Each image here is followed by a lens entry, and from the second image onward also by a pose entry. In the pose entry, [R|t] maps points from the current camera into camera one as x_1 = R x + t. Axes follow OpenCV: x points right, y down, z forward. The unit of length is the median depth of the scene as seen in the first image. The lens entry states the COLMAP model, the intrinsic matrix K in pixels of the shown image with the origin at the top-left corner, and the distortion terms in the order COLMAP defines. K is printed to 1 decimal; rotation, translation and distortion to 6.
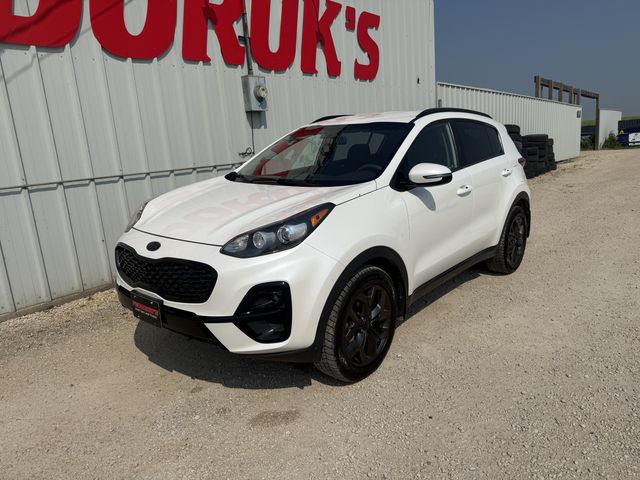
lens RADIAL K [[450.0, 0, 320.6], [0, 450.0, 241.5], [0, 0, 1]] dist [0.029530, -0.049600]
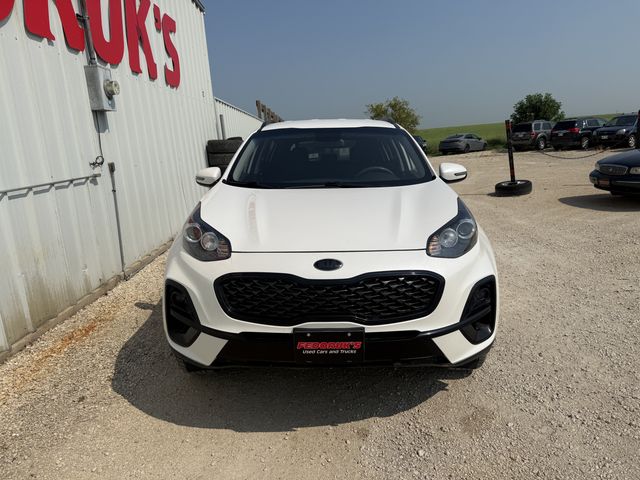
lens RADIAL K [[450.0, 0, 318.4], [0, 450.0, 241.3], [0, 0, 1]] dist [0.029530, -0.049600]
pose [[0.785210, -0.108804, 0.609596, -0.413015], [0.135459, 0.990780, 0.002358, -0.015938], [-0.604232, 0.080724, 0.792709, 0.189234]]
